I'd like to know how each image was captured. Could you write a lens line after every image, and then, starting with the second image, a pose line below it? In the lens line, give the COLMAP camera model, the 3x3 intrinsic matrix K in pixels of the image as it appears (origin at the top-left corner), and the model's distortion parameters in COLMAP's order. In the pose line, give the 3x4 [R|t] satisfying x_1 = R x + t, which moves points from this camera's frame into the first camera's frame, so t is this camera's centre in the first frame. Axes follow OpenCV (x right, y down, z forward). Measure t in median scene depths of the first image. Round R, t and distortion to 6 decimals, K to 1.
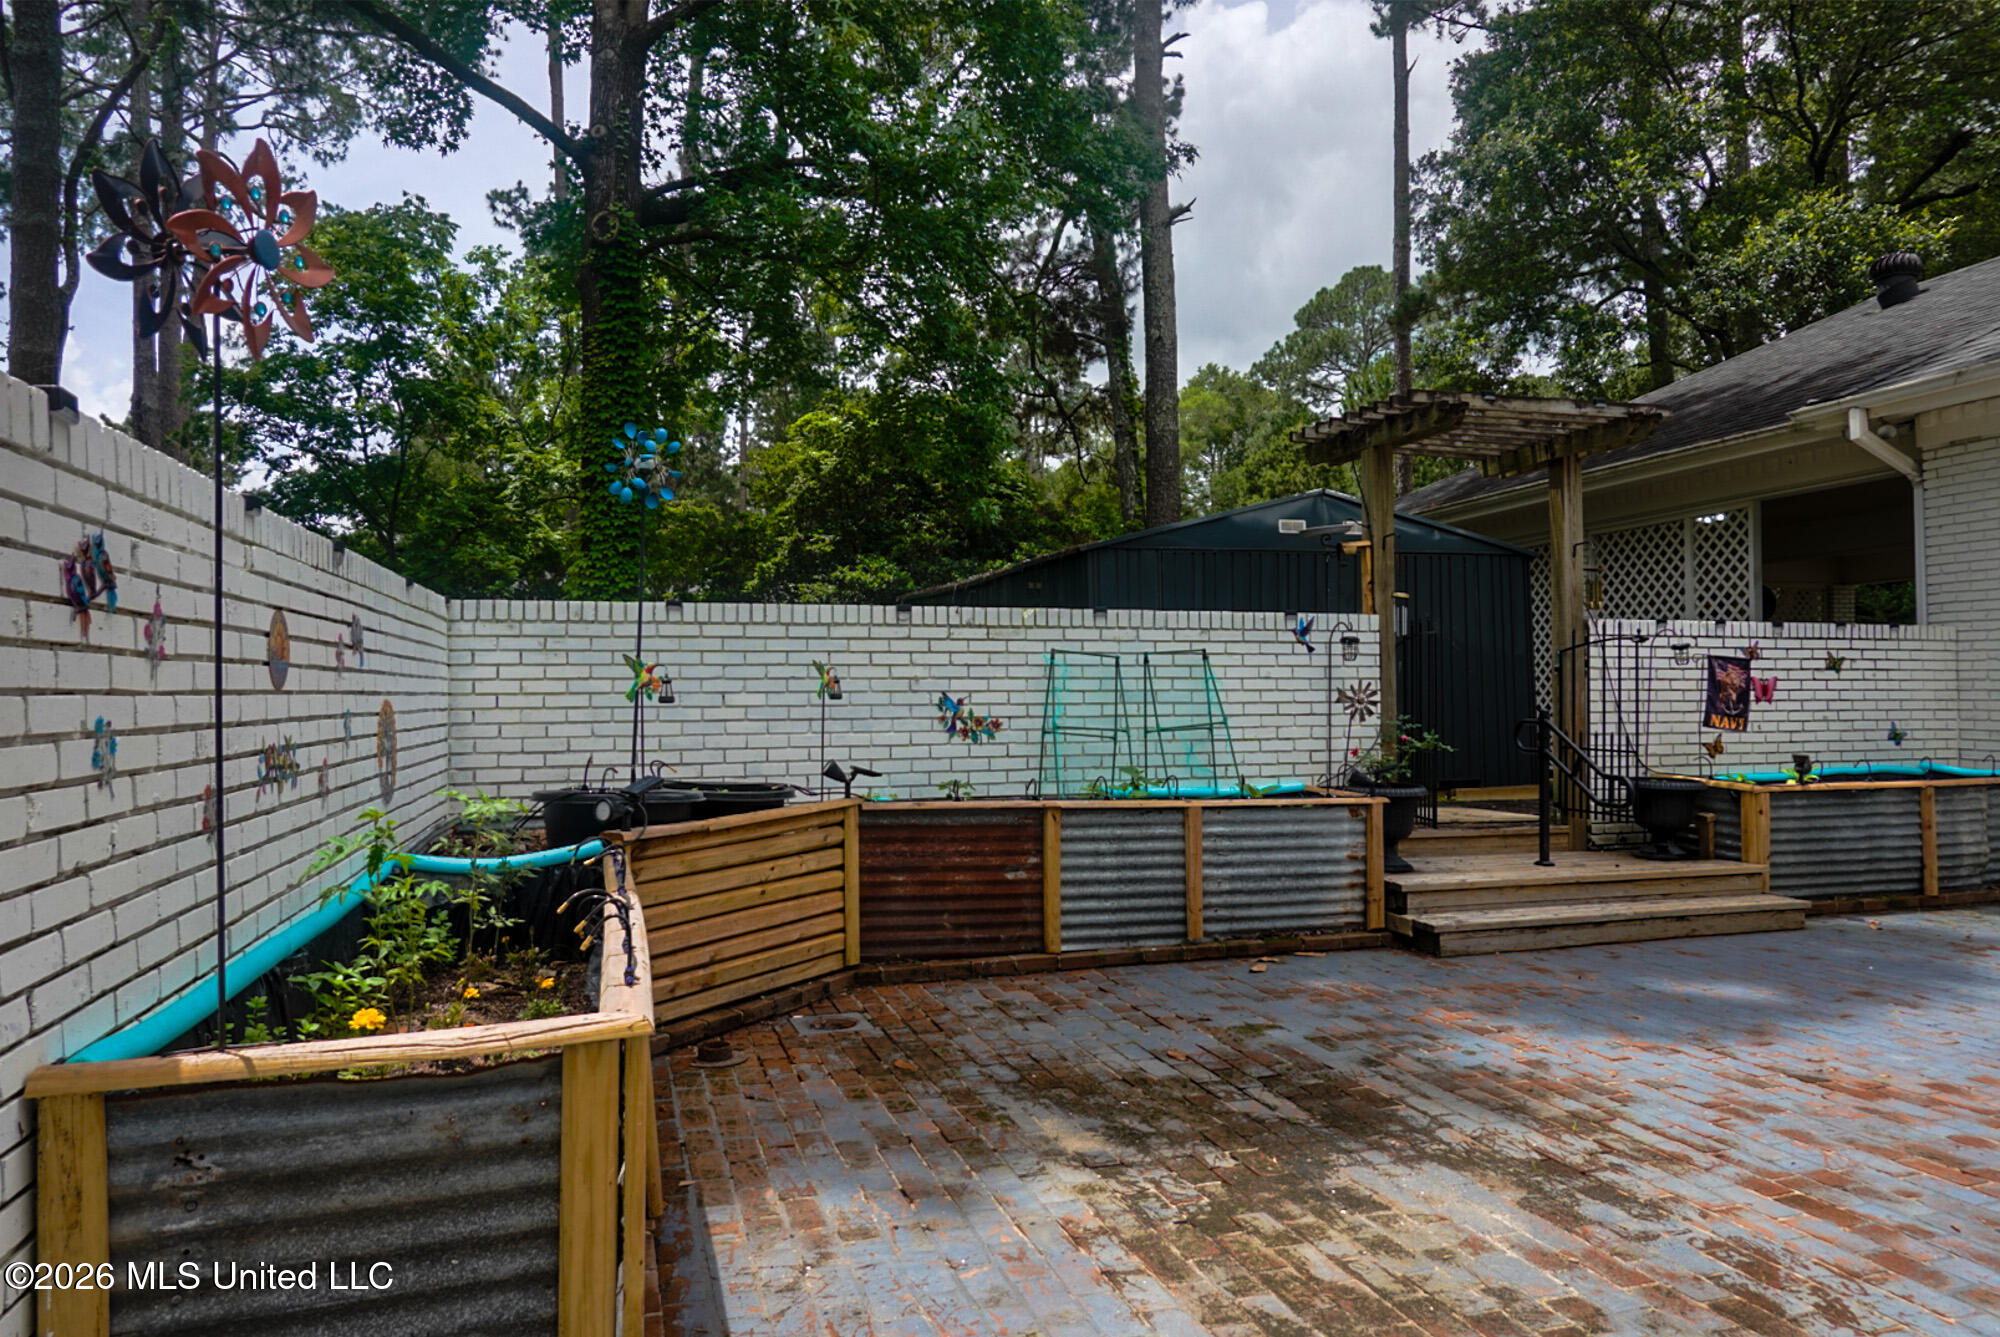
lens RADIAL K [[1351.1, 0, 1007.1], [0, 1351.1, 670.3], [0, 0, 1]] dist [-0.026247, 0.003798]
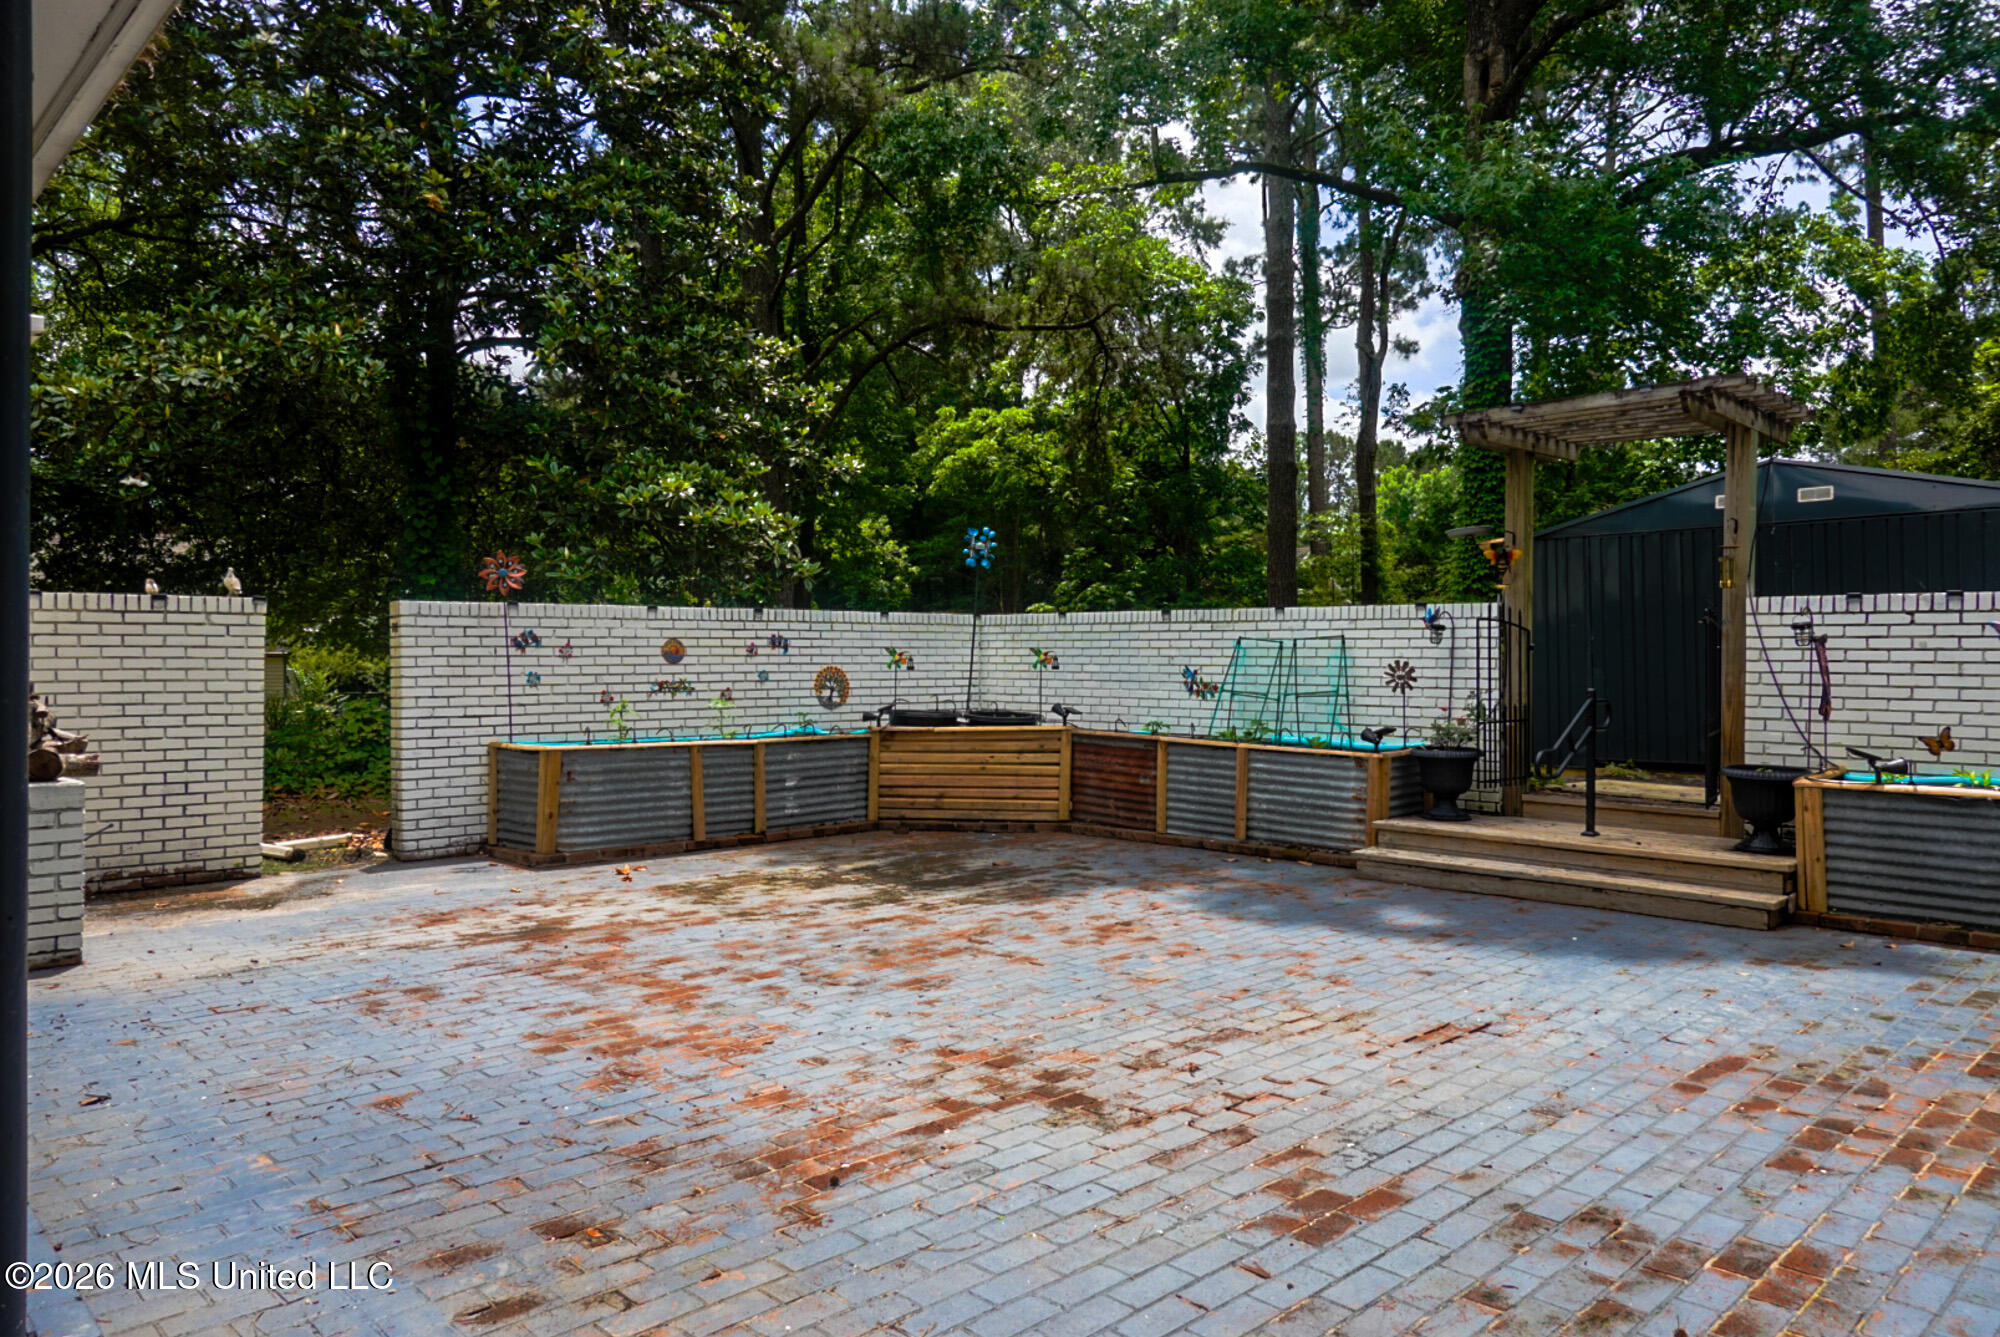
lens RADIAL K [[1351.1, 0, 1005.9], [0, 1351.1, 663.4], [0, 0, 1]] dist [-0.026247, 0.003798]
pose [[0.464315, 0.008881, -0.885625, 1.199314], [0.002471, 0.999933, 0.011323, -0.004089], [0.885666, -0.007446, 0.464262, 0.109017]]
